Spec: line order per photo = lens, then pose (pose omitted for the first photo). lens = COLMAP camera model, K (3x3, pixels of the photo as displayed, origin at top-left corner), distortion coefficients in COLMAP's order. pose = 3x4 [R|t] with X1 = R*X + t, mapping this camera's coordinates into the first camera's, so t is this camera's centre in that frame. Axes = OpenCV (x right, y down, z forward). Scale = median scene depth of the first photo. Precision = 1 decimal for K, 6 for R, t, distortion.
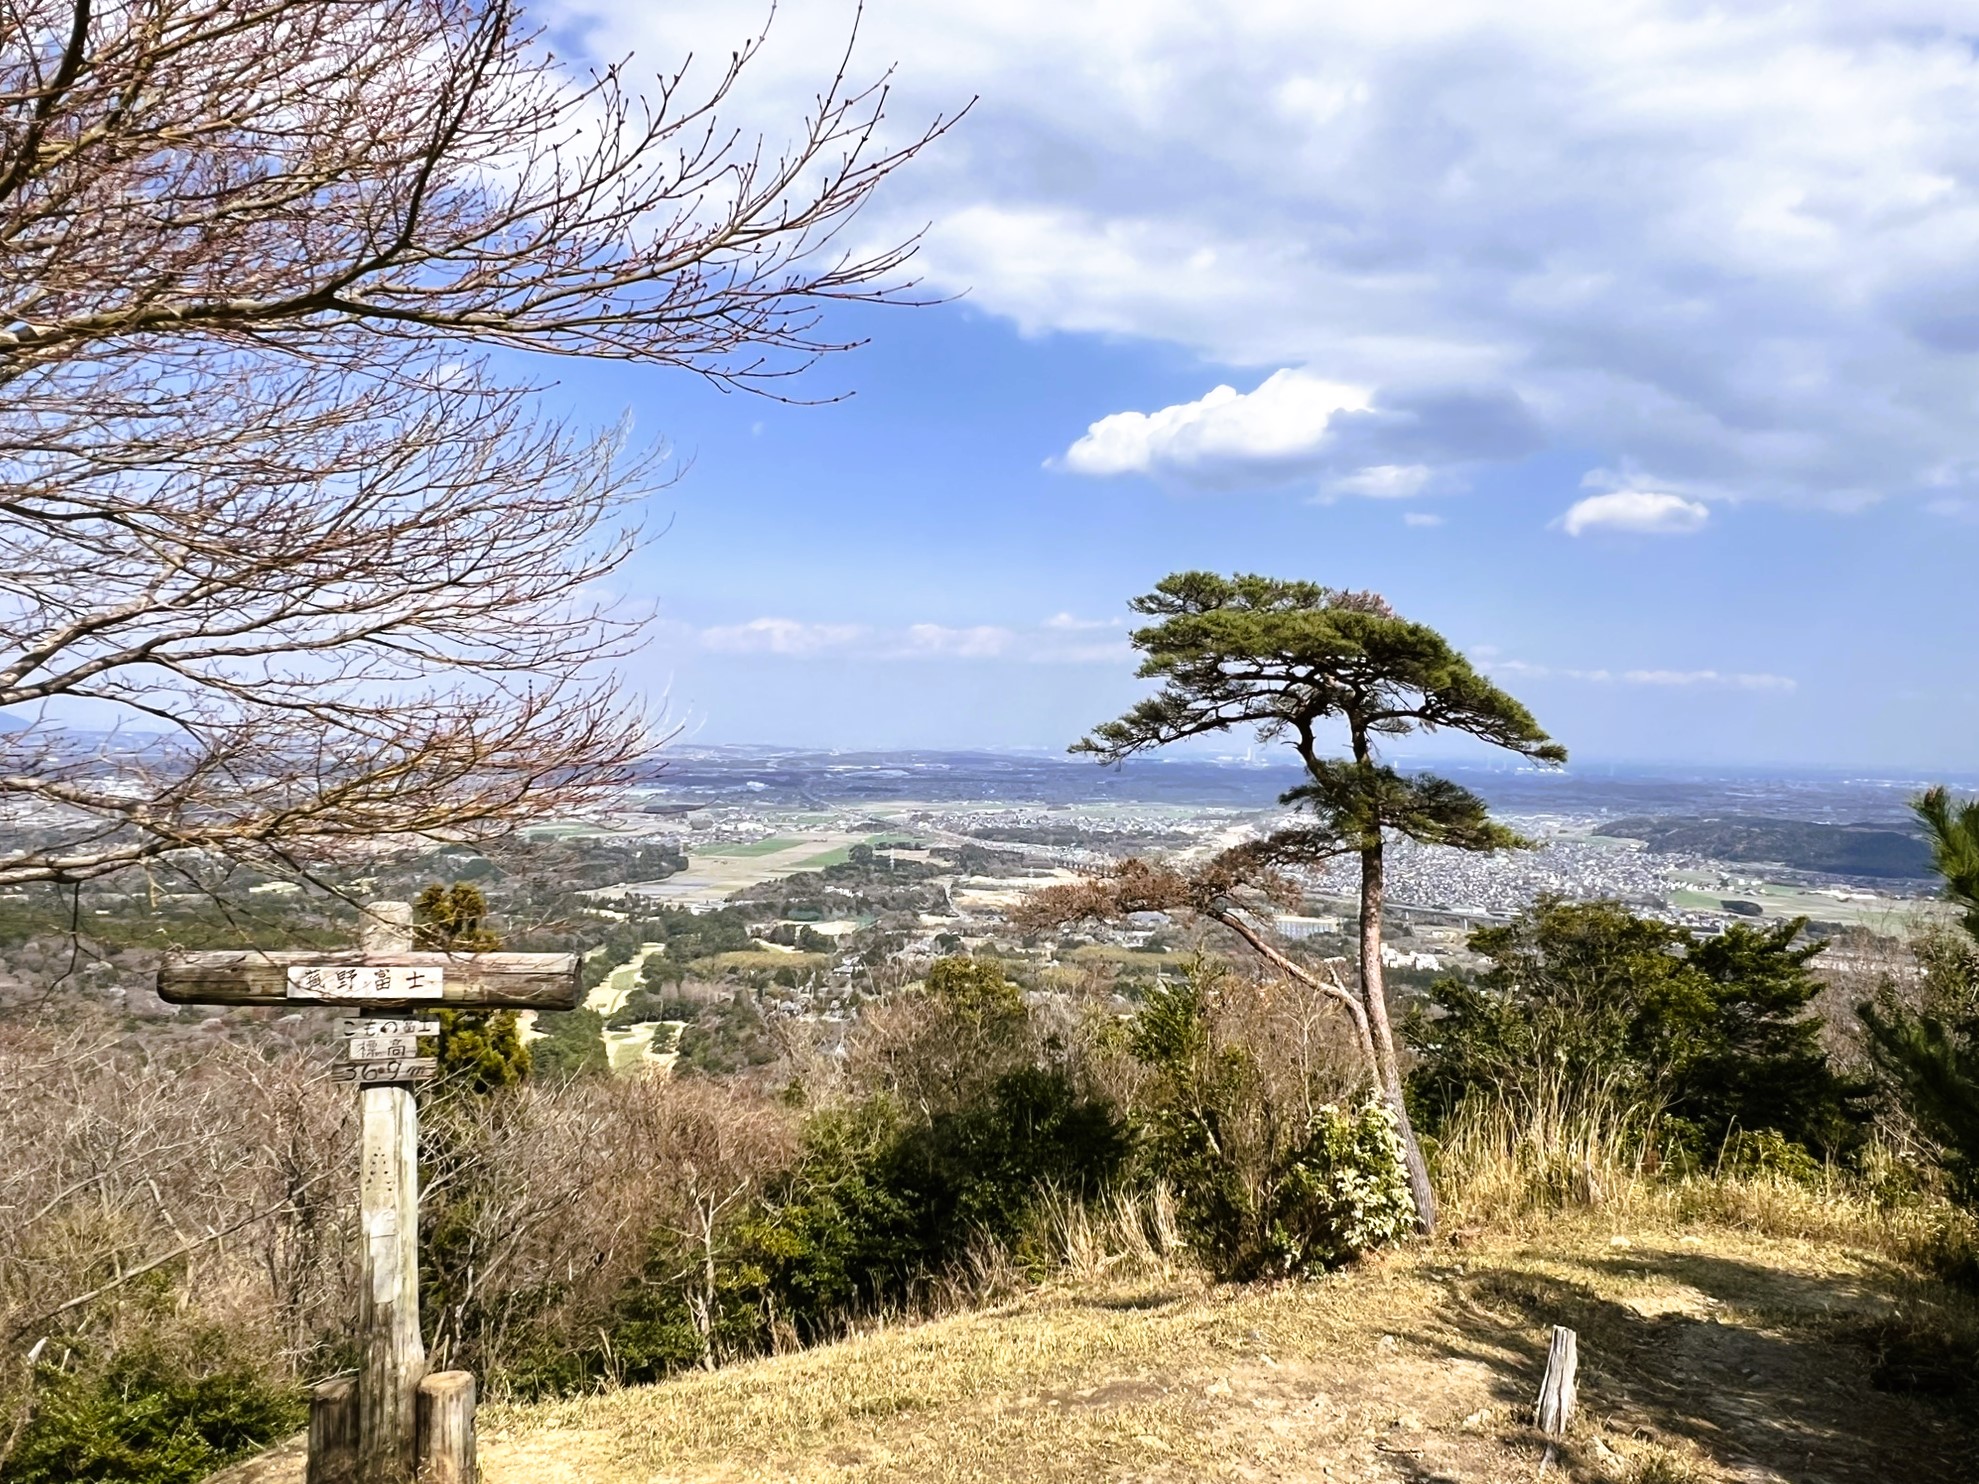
lens RADIAL K [[1394.5, 0, 989.5], [0, 1394.5, 742.0], [0, 0, 1]] dist [-0.006565, -0.001539]
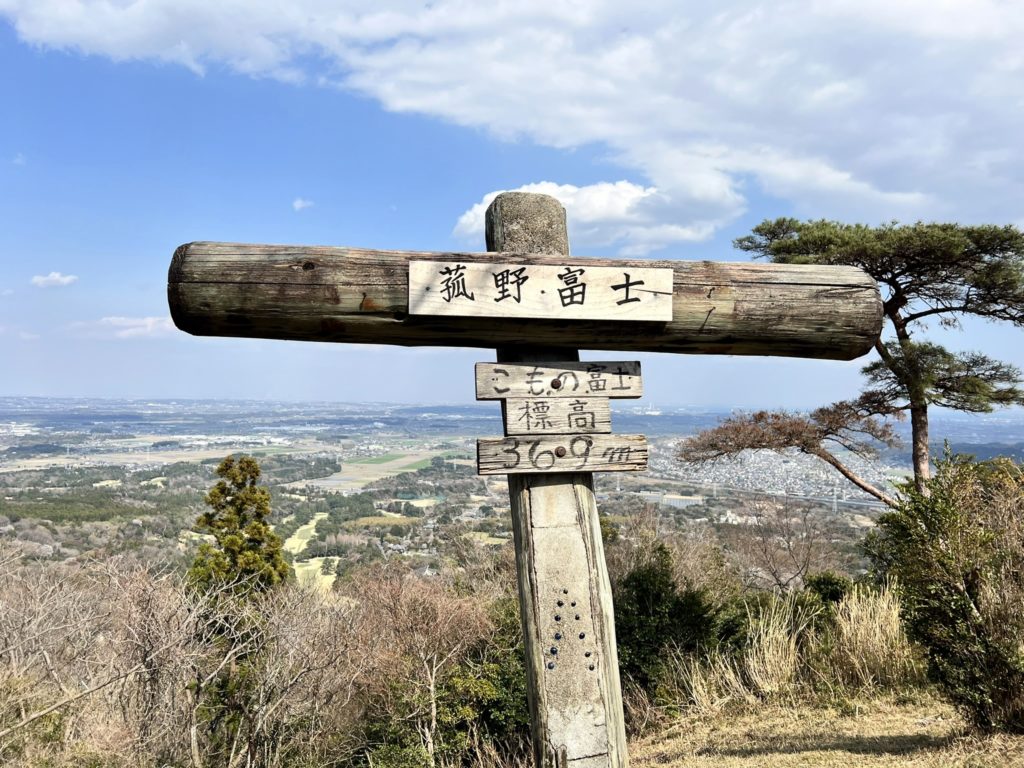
lens RADIAL K [[770.1, 0, 512.0], [0, 770.1, 384.0], [0, 0, 1]] dist [0.069878, -0.090759]
pose [[0.999974, -0.005635, 0.004395, -0.119424], [0.005721, 0.999786, -0.019896, 0.055805], [-0.004282, 0.019921, 0.999792, 0.178689]]
